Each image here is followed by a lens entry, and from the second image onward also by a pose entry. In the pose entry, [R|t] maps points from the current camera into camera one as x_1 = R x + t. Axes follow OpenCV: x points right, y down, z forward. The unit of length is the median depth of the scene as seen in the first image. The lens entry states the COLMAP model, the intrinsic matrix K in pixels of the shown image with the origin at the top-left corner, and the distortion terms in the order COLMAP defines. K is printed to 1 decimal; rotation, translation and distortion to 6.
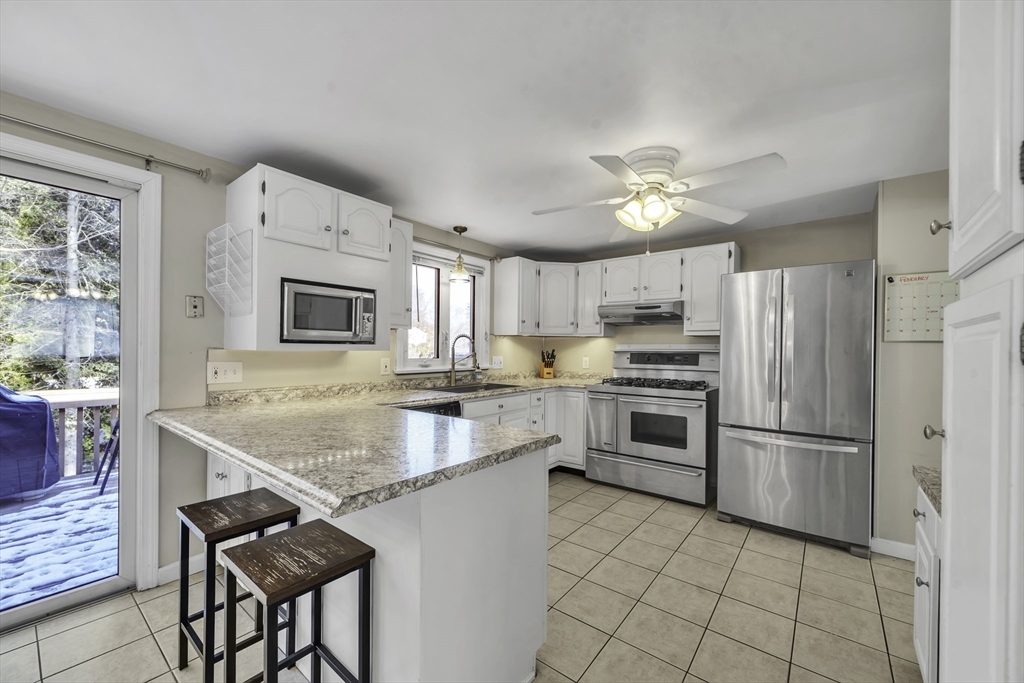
lens RADIAL K [[401.3, 0, 509.5], [0, 401.3, 348.9], [0, 0, 1]] dist [0.000394, 0.000025]
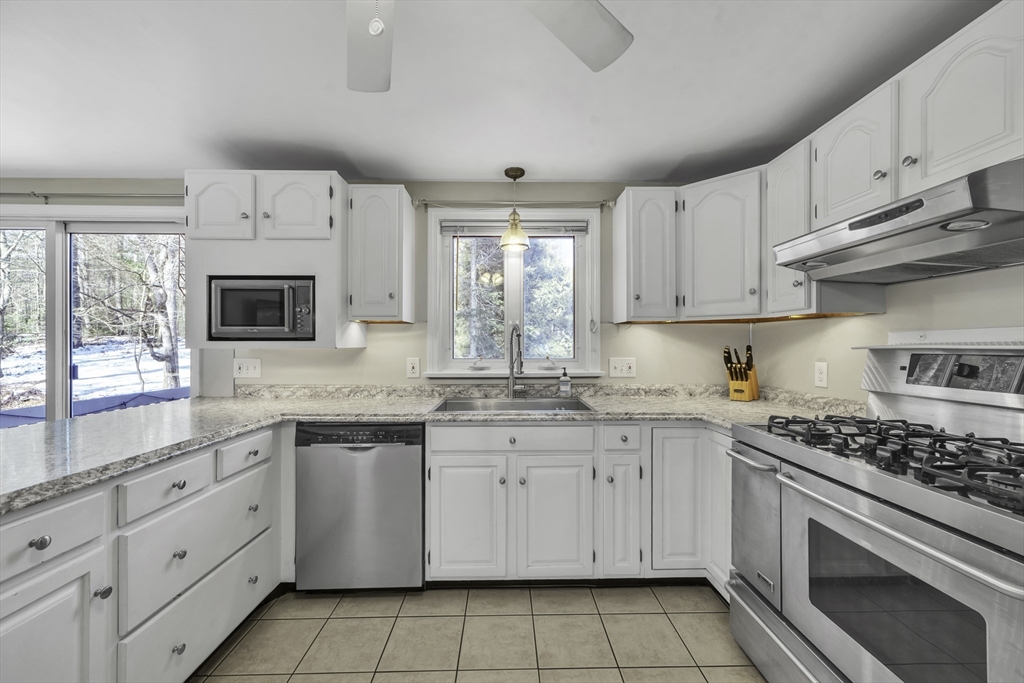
lens RADIAL K [[401.3, 0, 512.0], [0, 401.3, 341.5], [0, 0, 1]] dist [-0.000552, -0.000003]
pose [[0.637174, -0.014320, -0.770587, 0.389130], [0.004540, 0.999880, -0.014828, 0.002858], [0.770707, 0.005950, 0.637162, 0.536018]]
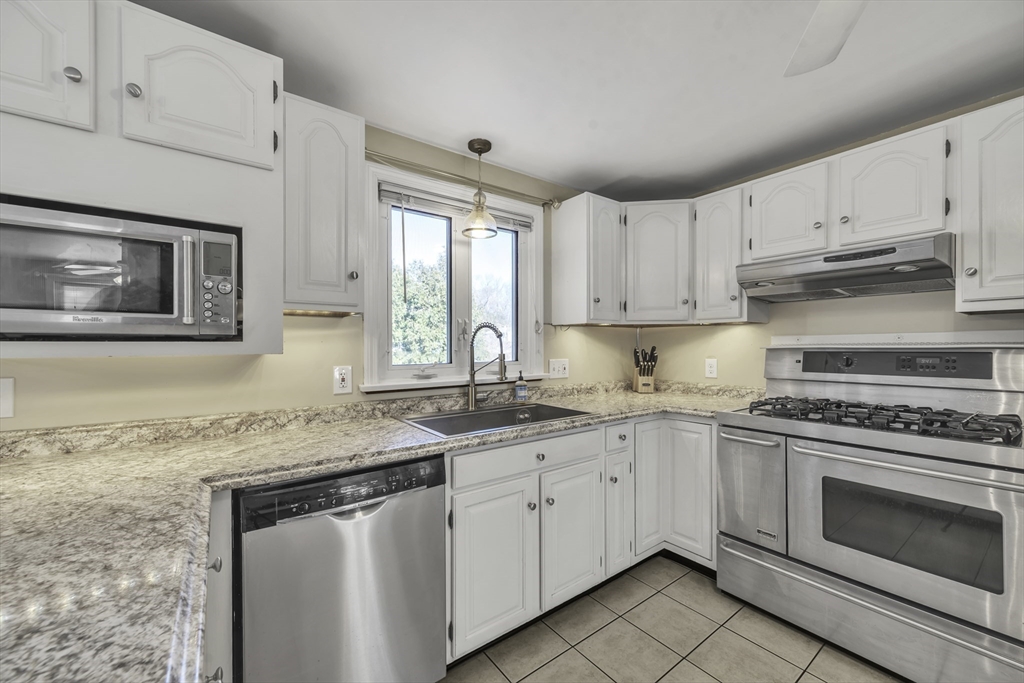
lens RADIAL K [[399.0, 0, 510.1], [0, 399.0, 344.8], [0, 0, 1]] dist [0.001310, 0.000126]
pose [[0.966366, -0.013413, -0.256820, 0.065993], [0.012258, 0.999906, -0.006098, -0.000217], [0.256878, 0.002745, 0.966440, 0.424945]]
